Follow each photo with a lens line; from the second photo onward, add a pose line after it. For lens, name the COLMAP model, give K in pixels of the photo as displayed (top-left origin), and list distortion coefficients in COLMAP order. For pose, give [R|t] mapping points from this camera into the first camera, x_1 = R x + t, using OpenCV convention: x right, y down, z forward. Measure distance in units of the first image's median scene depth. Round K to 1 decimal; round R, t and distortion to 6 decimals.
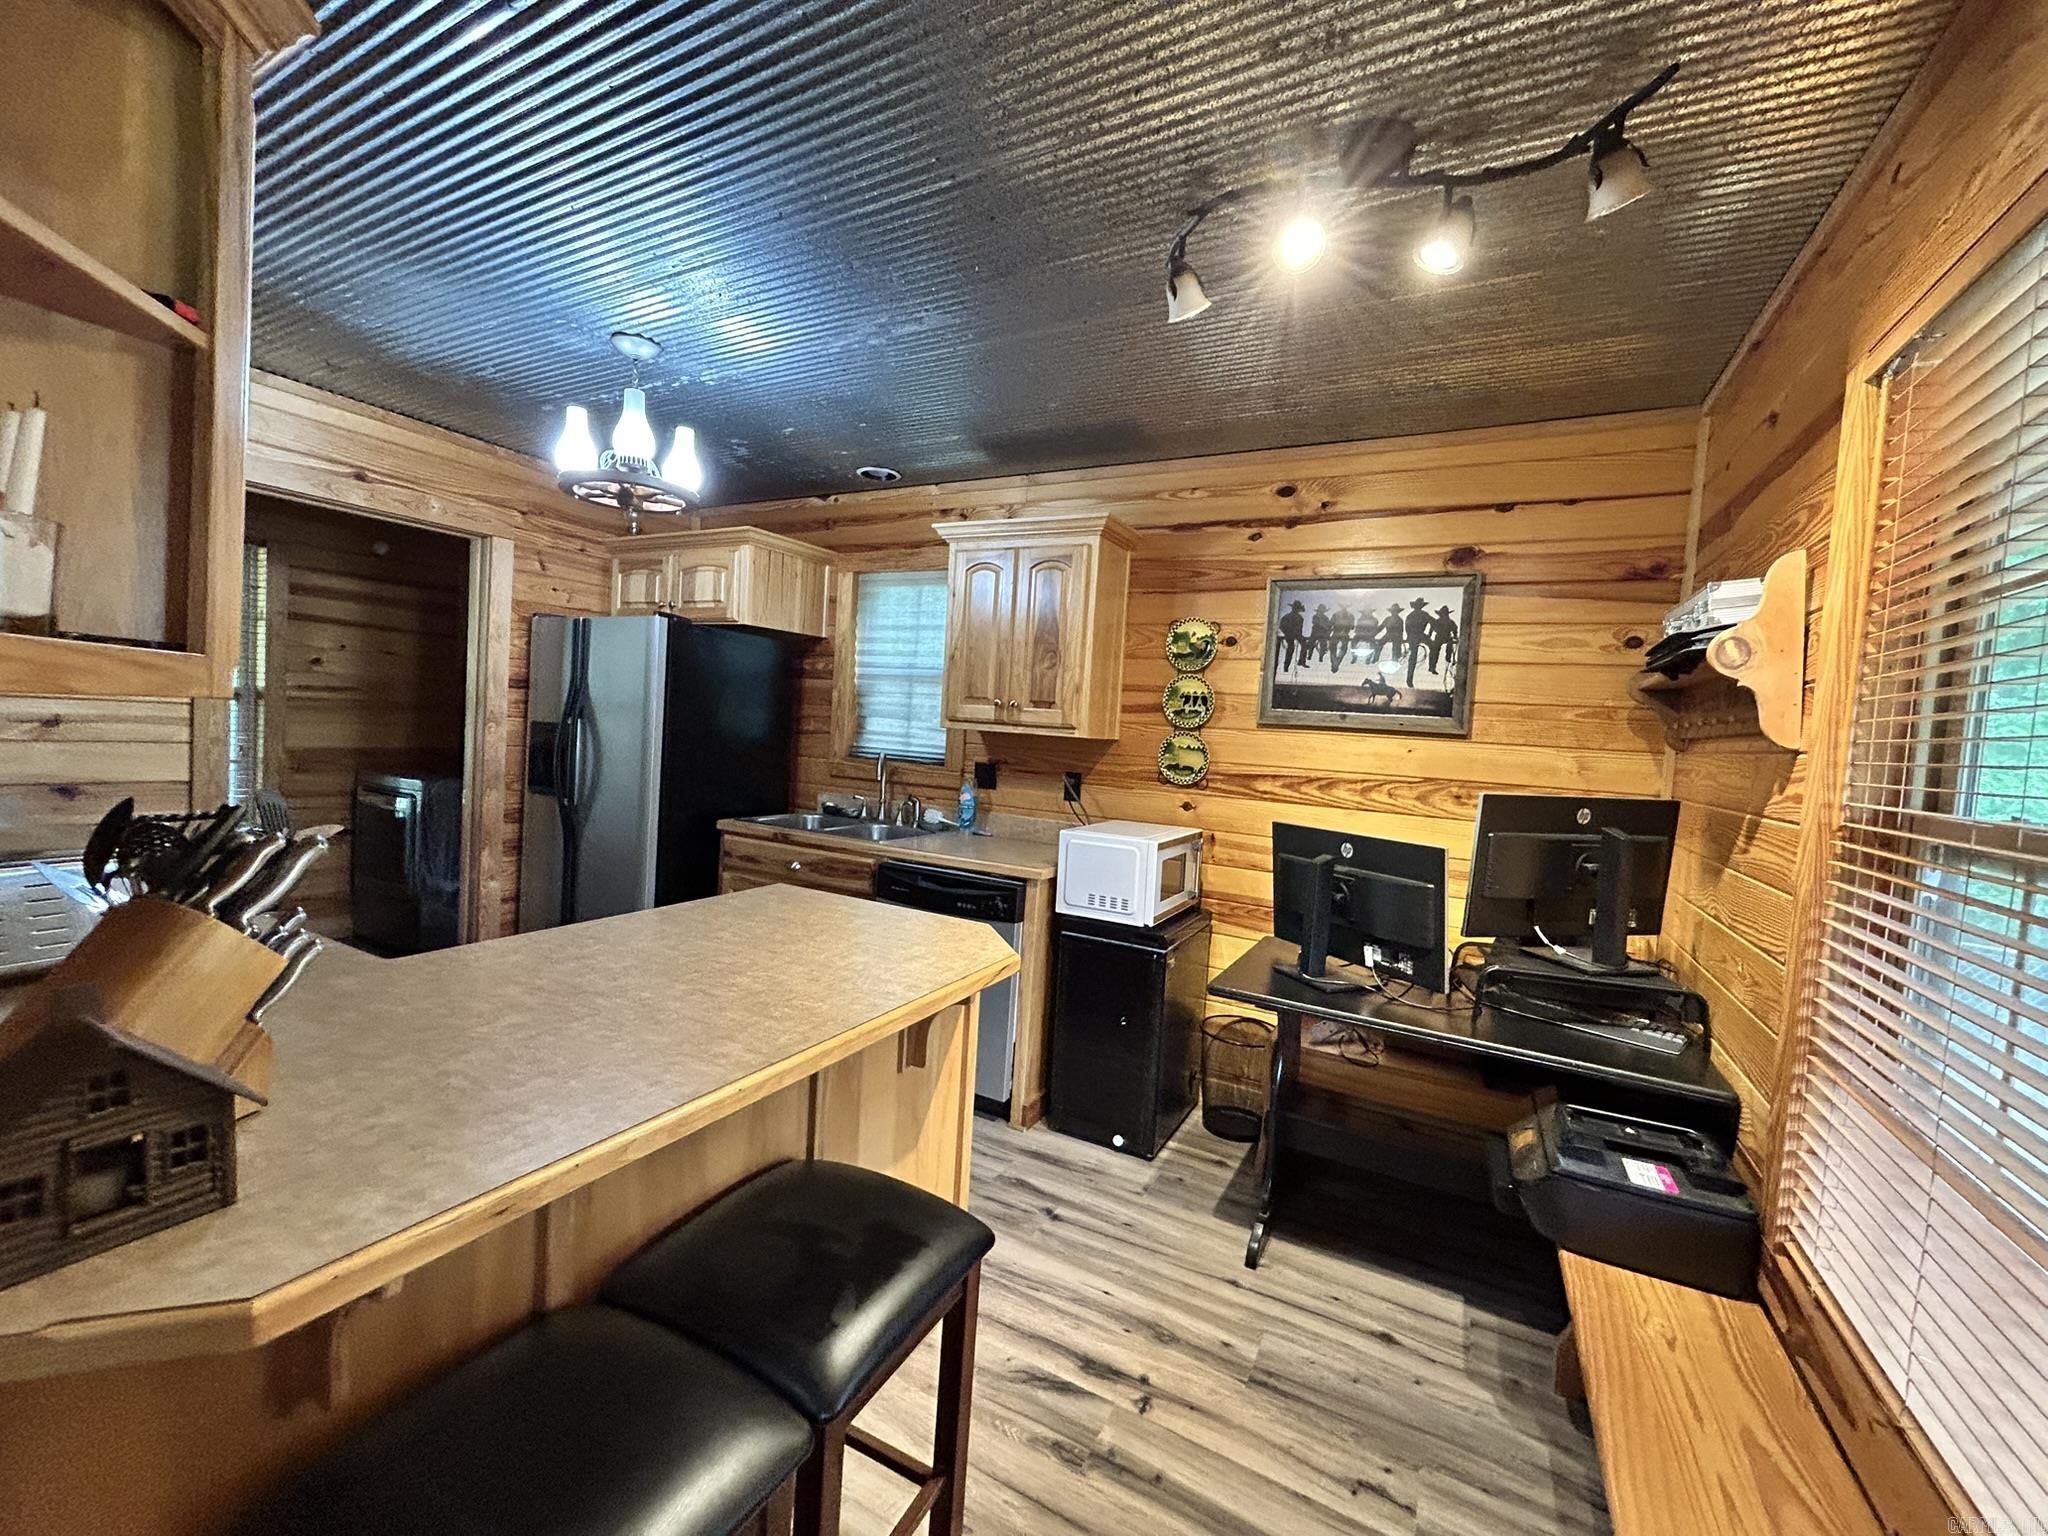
lens RADIAL K [[821.9, 0, 1025.5], [0, 821.9, 766.4], [0, 0, 1]] dist [-0.011456, 0.005372]
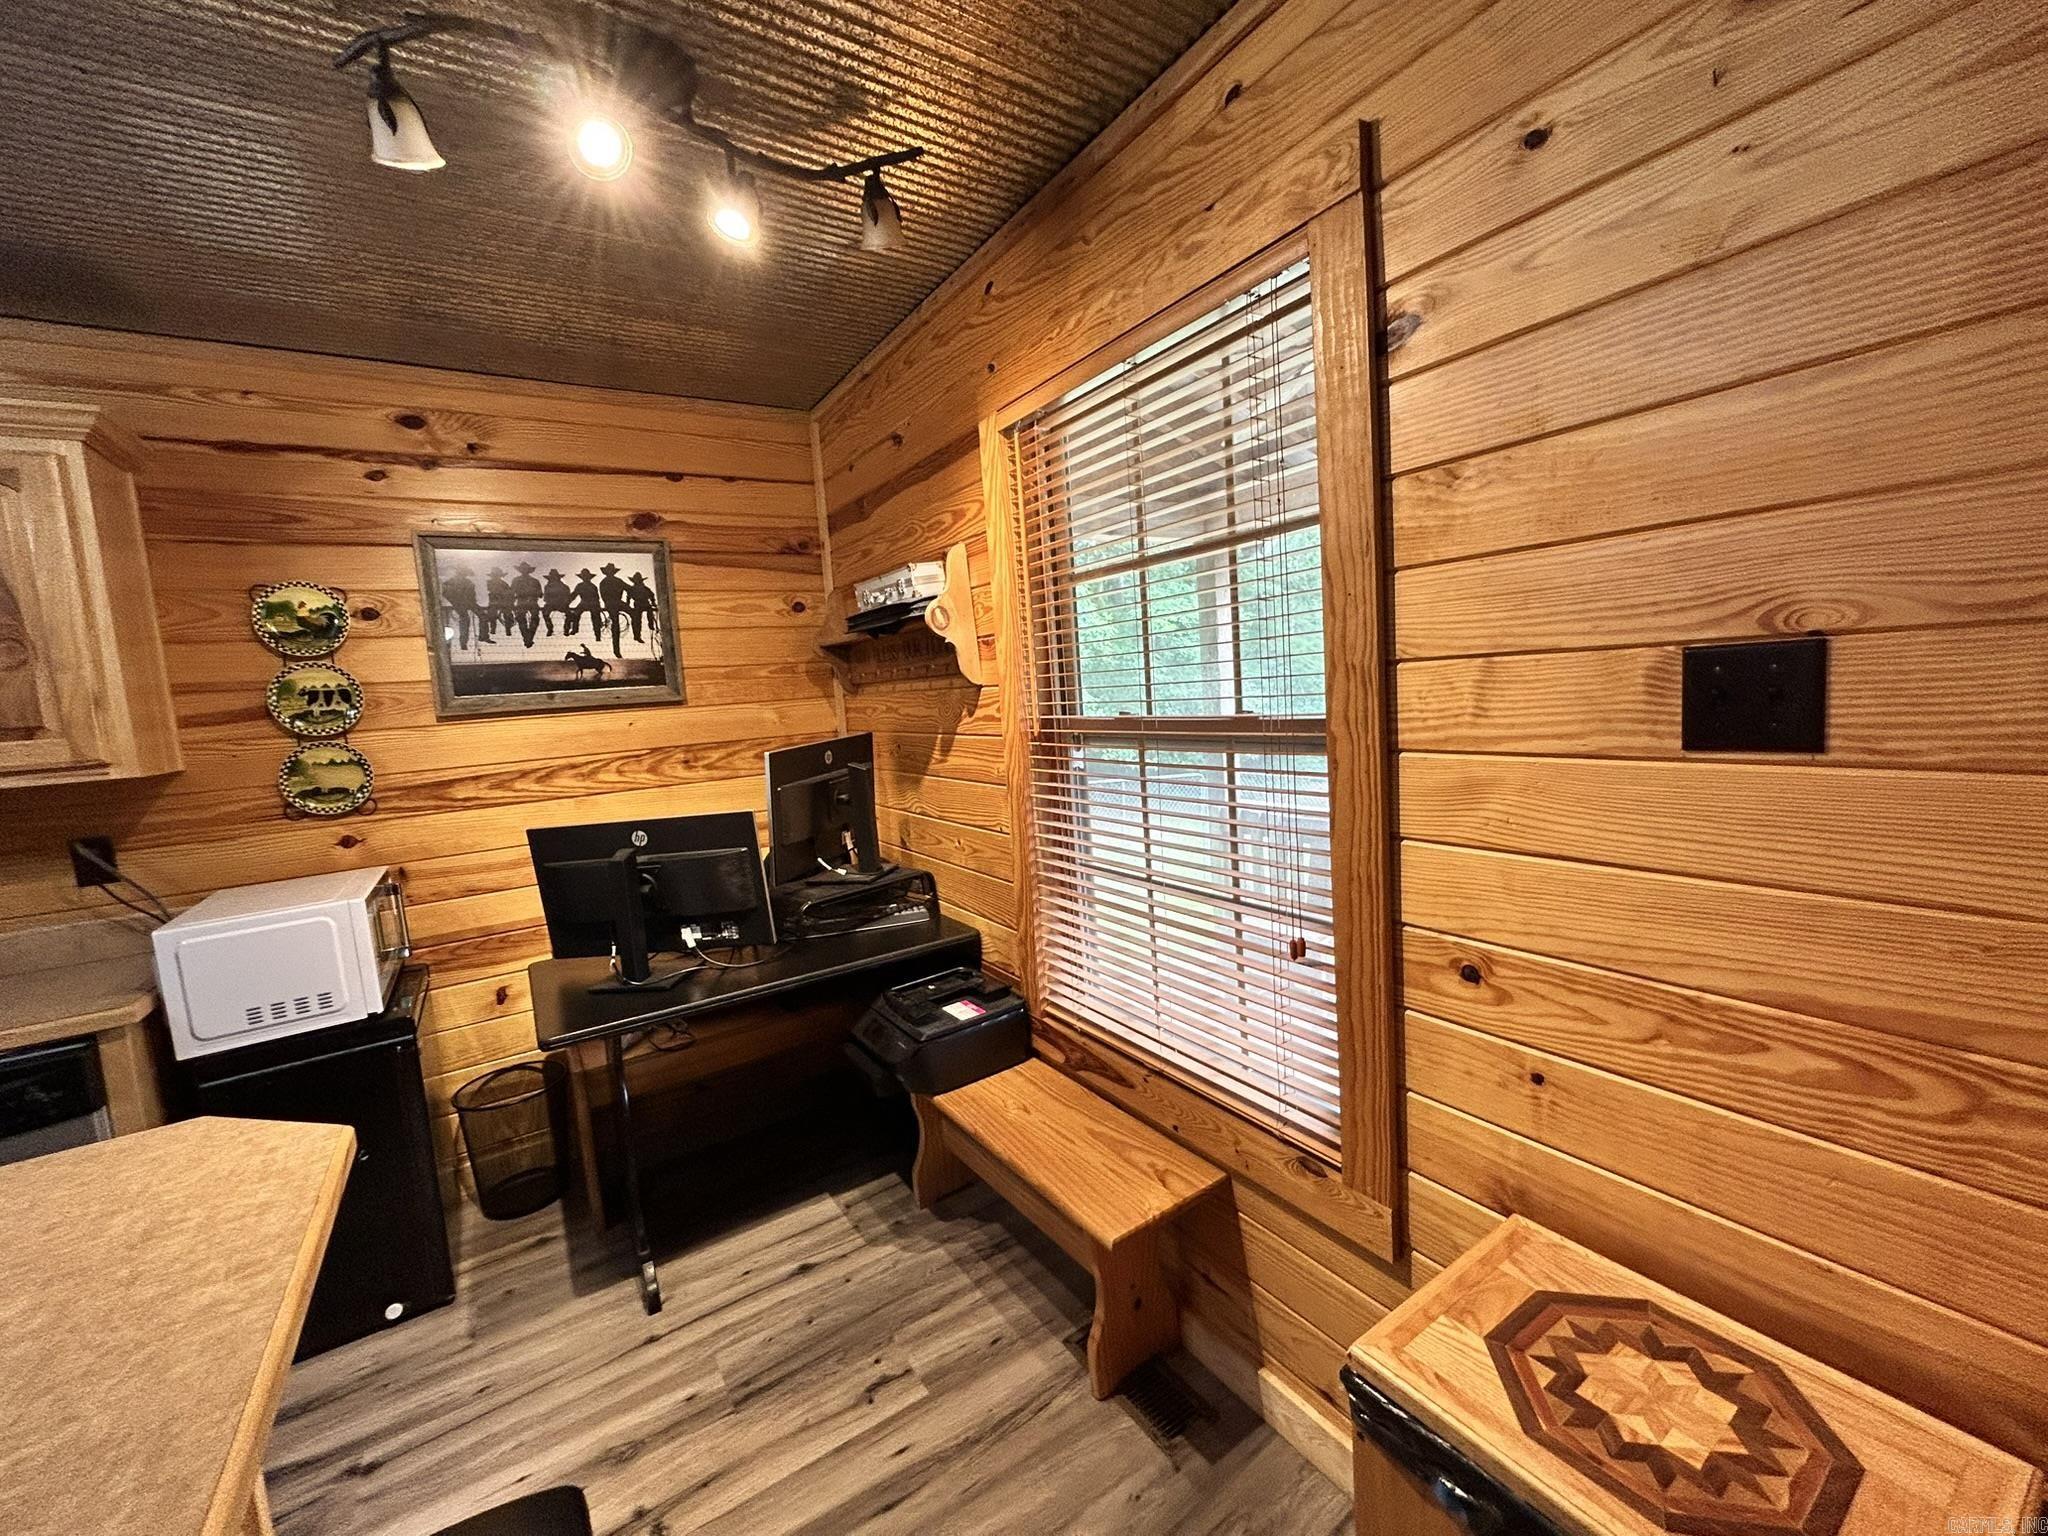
lens RADIAL K [[821.9, 0, 1025.5], [0, 821.9, 766.4], [0, 0, 1]] dist [-0.011456, 0.005372]
pose [[0.467058, -0.185132, 0.864629, -0.161603], [0.141573, 0.980878, 0.133547, -0.033643], [-0.872819, 0.060034, 0.484337, 0.133912]]
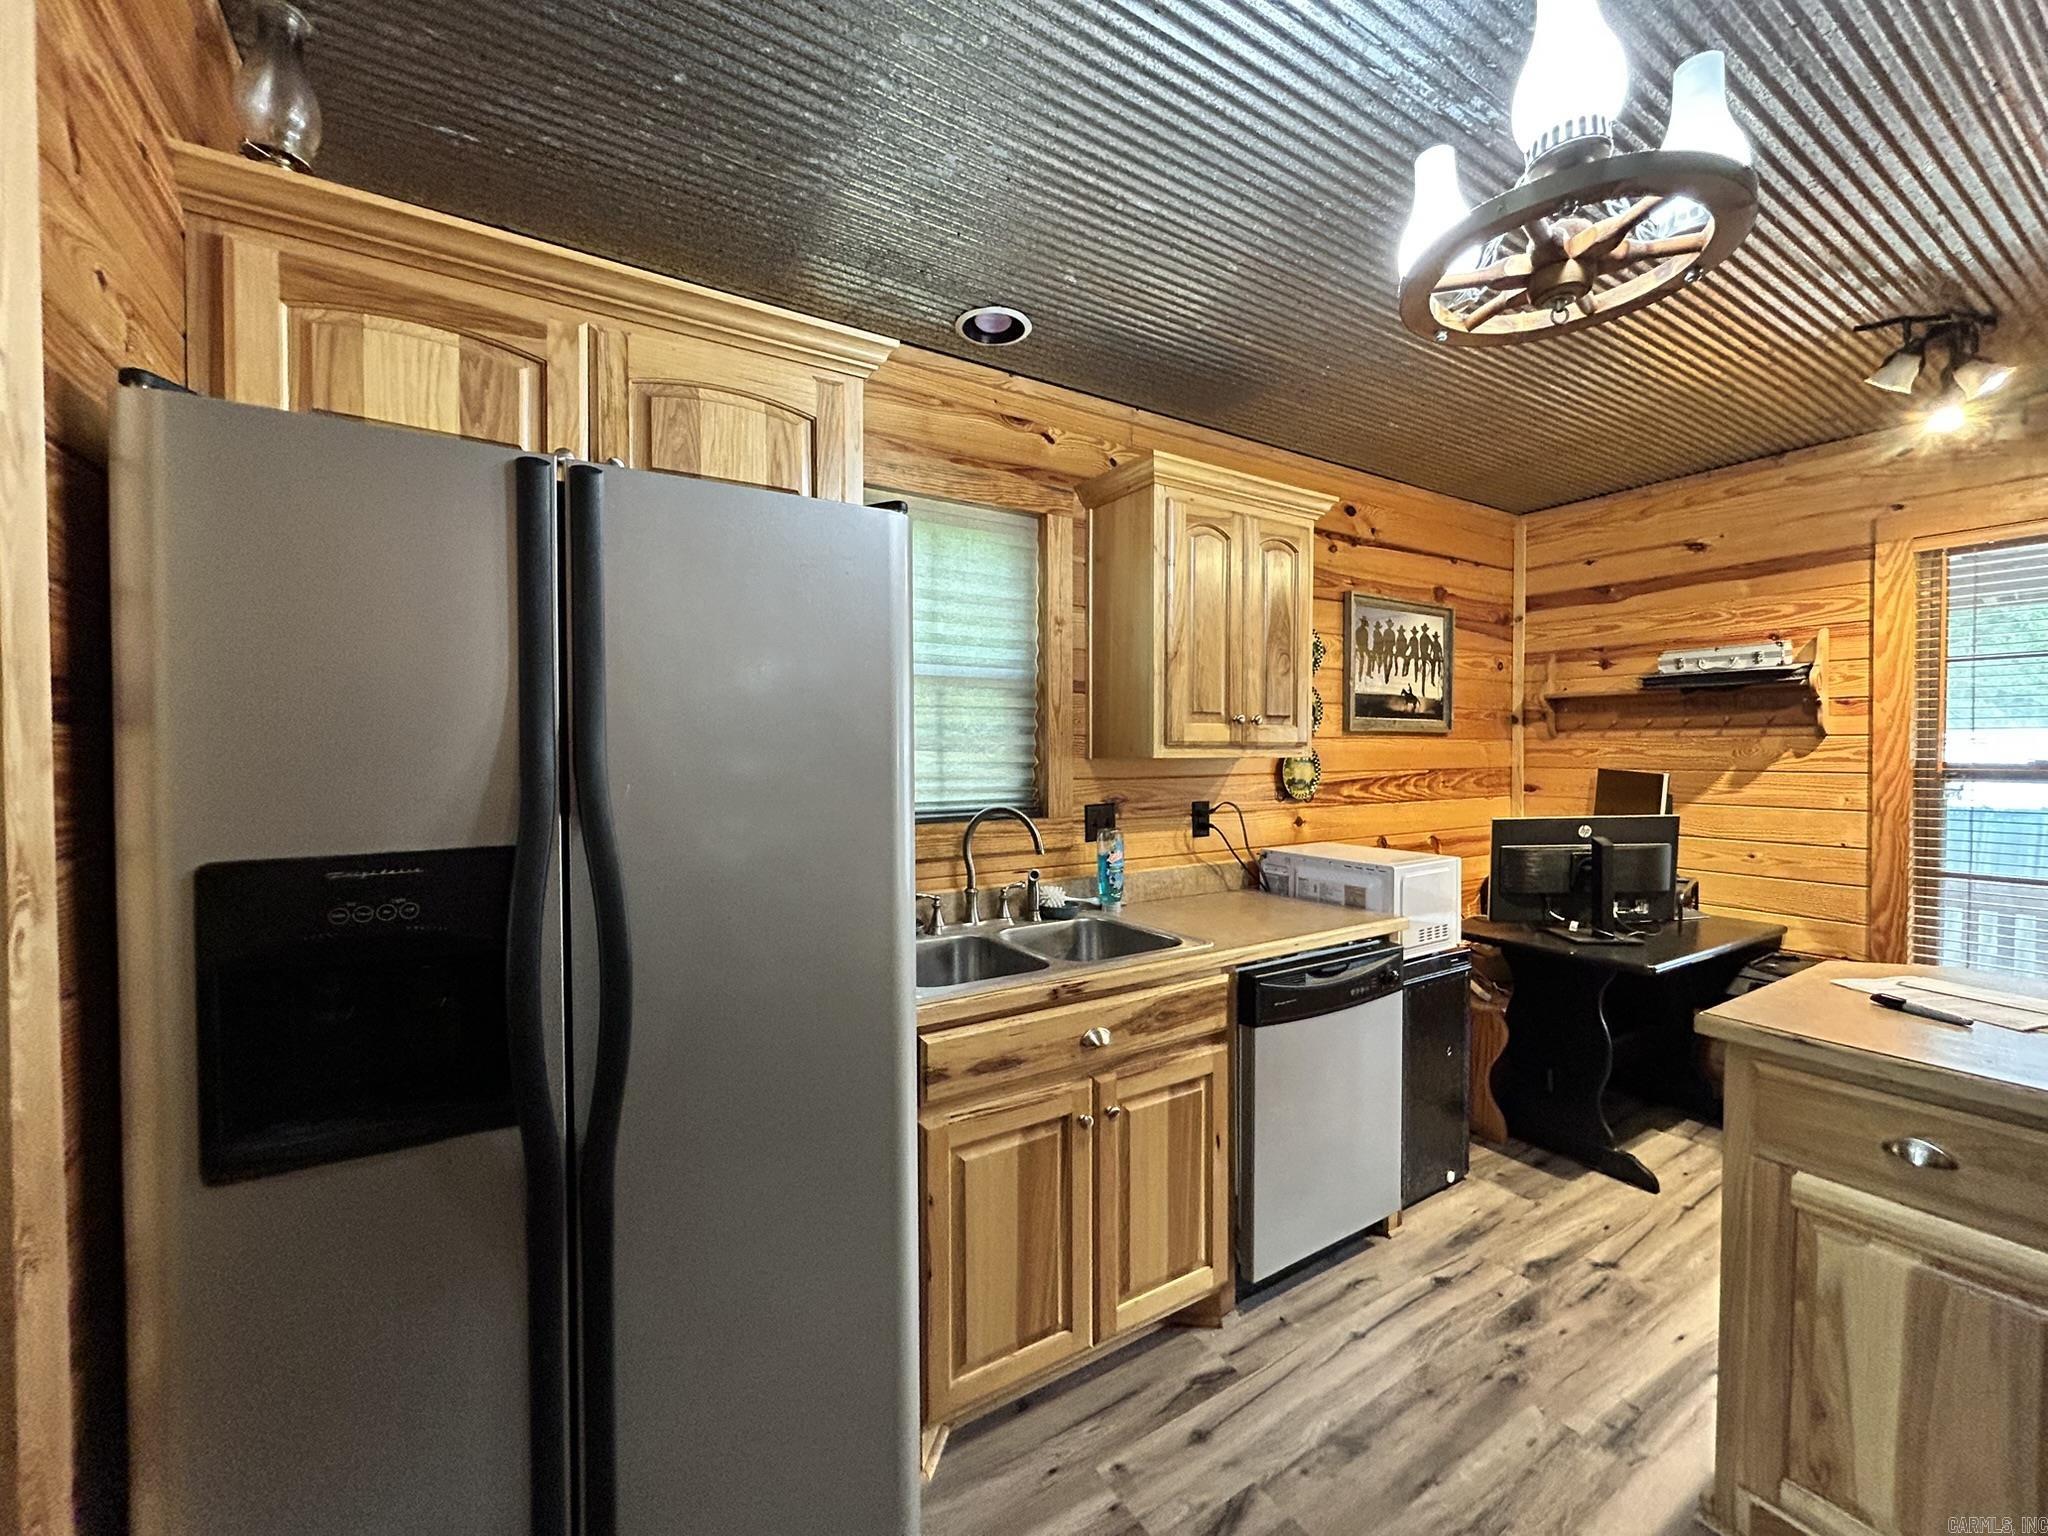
lens RADIAL K [[821.9, 0, 1025.5], [0, 821.9, 766.4], [0, 0, 1]] dist [-0.011456, 0.005372]
pose [[0.494826, -0.081201, 0.865190, -0.902676], [0.075966, 0.995855, 0.050017, -0.100477], [-0.865666, 0.040975, 0.498943, 0.926255]]
